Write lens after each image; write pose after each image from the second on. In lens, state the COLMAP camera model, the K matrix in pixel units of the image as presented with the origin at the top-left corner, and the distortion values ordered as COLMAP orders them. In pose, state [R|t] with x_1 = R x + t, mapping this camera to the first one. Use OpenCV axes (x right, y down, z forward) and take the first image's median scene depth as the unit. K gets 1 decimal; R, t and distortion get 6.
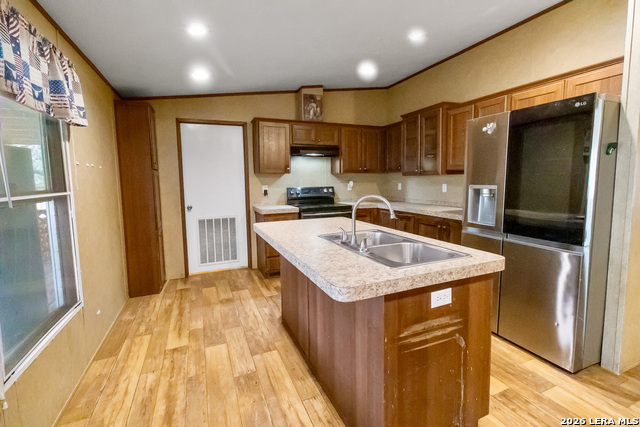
lens RADIAL K [[293.3, 0, 324.3], [0, 293.3, 205.5], [0, 0, 1]] dist [0.002223, 0.000195]
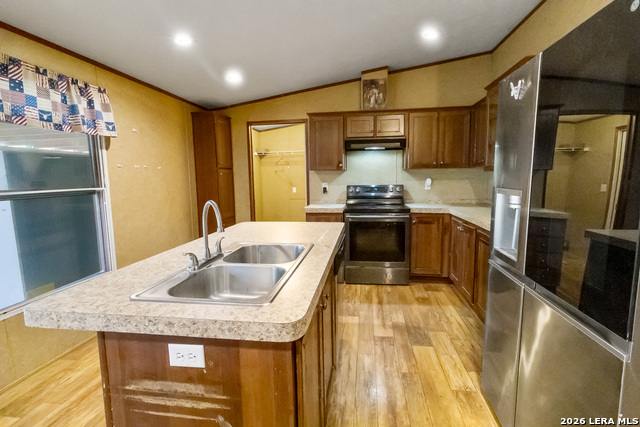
lens RADIAL K [[293.3, 0, 324.3], [0, 293.3, 205.5], [0, 0, 1]] dist [0.002223, 0.000195]
pose [[0.852960, 0.051800, -0.519400, 0.323951], [-0.043134, 0.998655, 0.028762, -0.022566], [0.520191, -0.002129, 0.854047, 0.185247]]
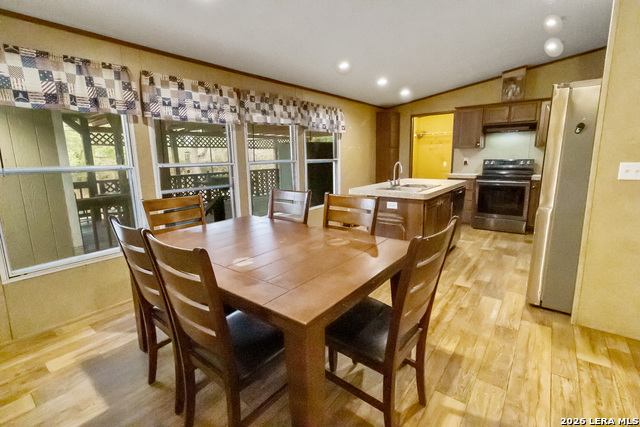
lens RADIAL K [[293.3, 0, 324.3], [0, 293.3, 205.5], [0, 0, 1]] dist [0.002223, 0.000195]
pose [[0.483989, 0.153844, -0.861444, 0.698937], [-0.069286, 0.988071, 0.137531, 0.008491], [0.872327, -0.006878, 0.488875, -0.207250]]
